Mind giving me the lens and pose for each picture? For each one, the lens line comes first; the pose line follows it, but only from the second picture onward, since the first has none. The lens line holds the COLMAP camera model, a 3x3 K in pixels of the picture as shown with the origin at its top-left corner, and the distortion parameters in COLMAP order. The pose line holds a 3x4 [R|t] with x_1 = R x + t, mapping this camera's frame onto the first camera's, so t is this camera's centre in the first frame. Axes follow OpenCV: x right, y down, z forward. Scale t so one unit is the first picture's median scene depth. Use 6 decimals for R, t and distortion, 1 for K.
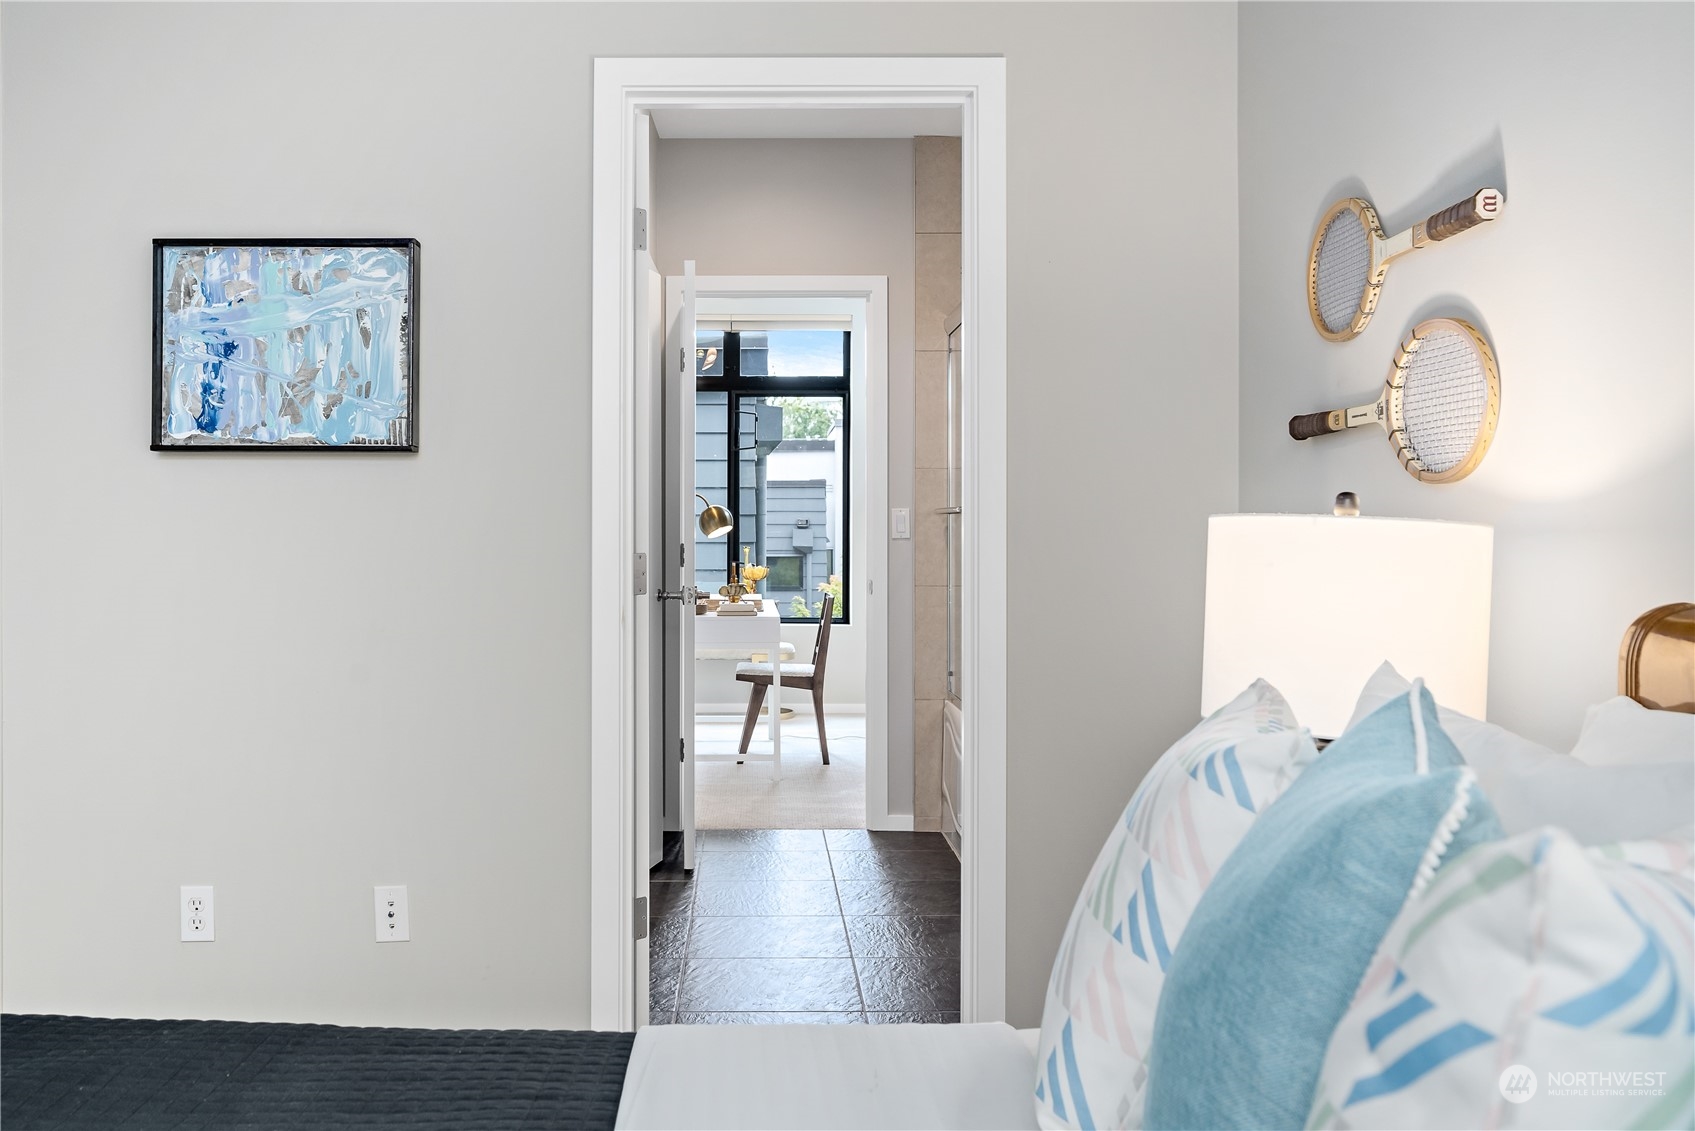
lens RADIAL K [[1368.1, 0, 846.5], [0, 1368.1, 568.5], [0, 0, 1]] dist [0.004919, 0.002084]
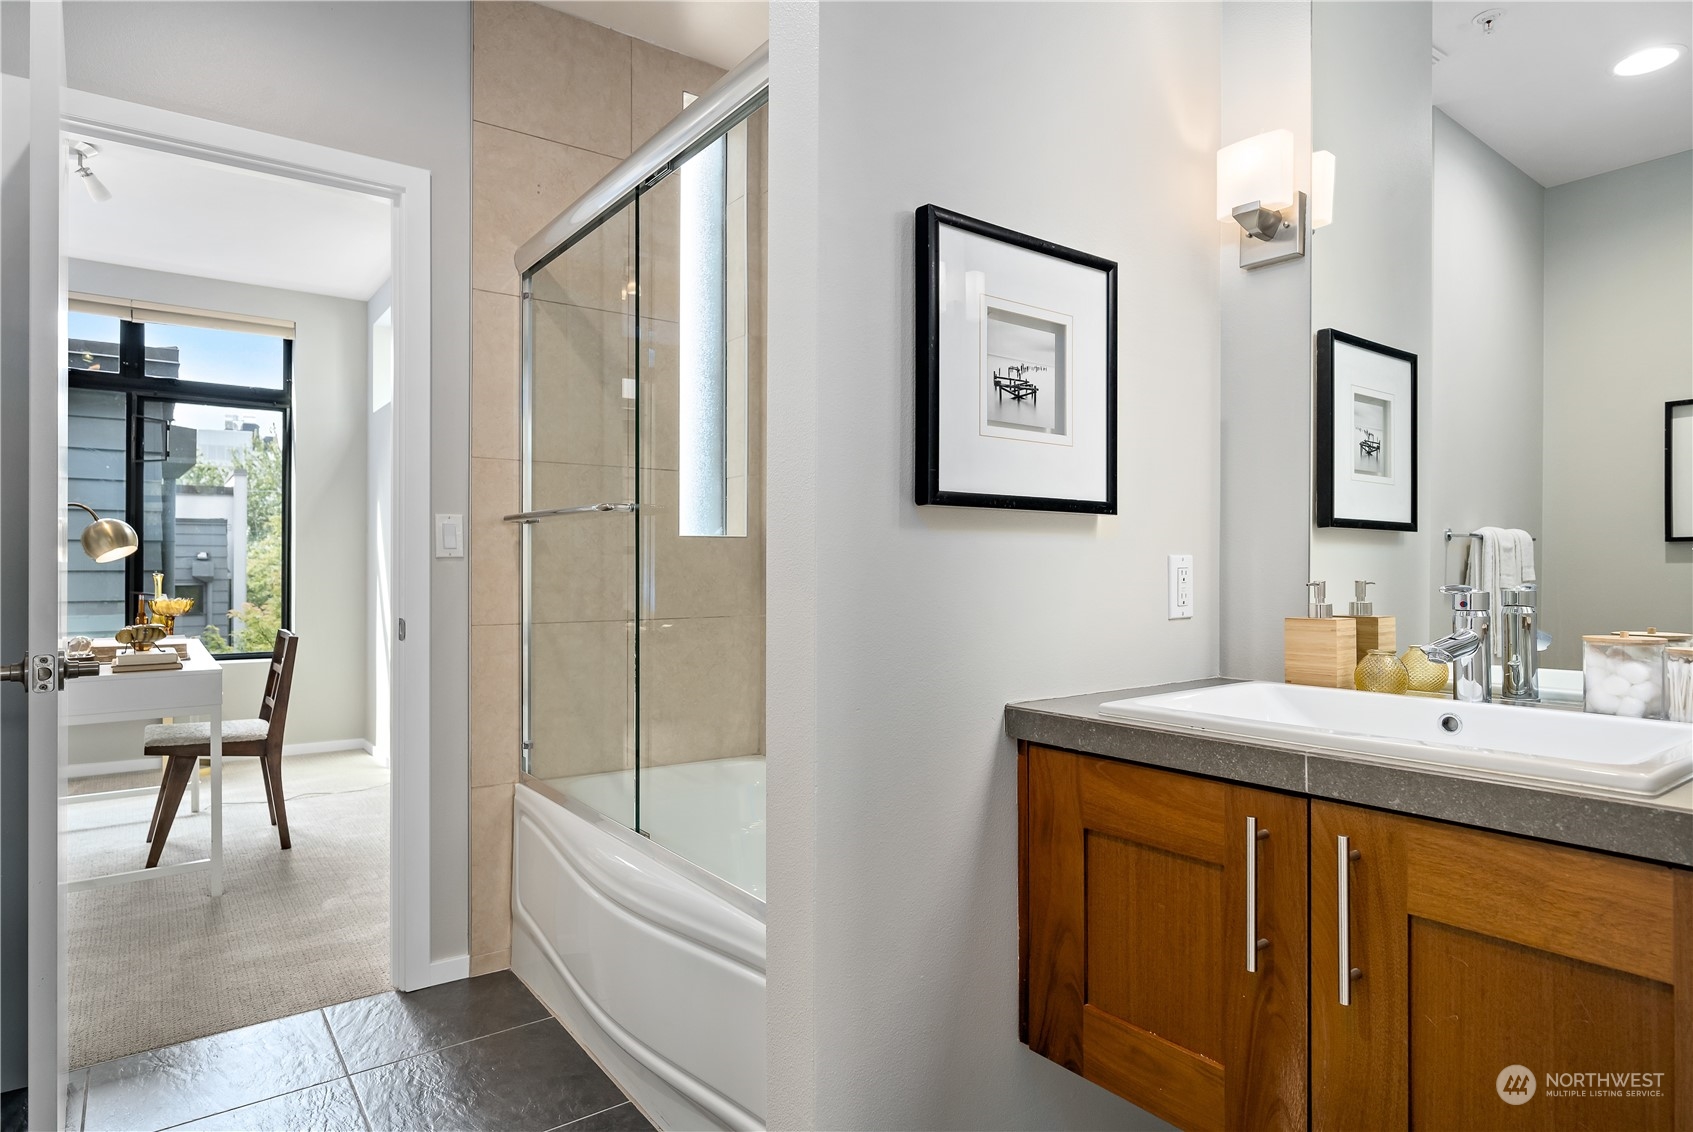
lens RADIAL K [[943.2, 0, 846.5], [0, 943.2, 566.0], [0, 0, 1]] dist [0.001582, -0.000393]
pose [[0.841766, -0.001330, 0.539841, -0.036418], [0.014935, 0.999672, -0.020823, -0.003465], [-0.539636, 0.025591, 0.841509, 0.363788]]
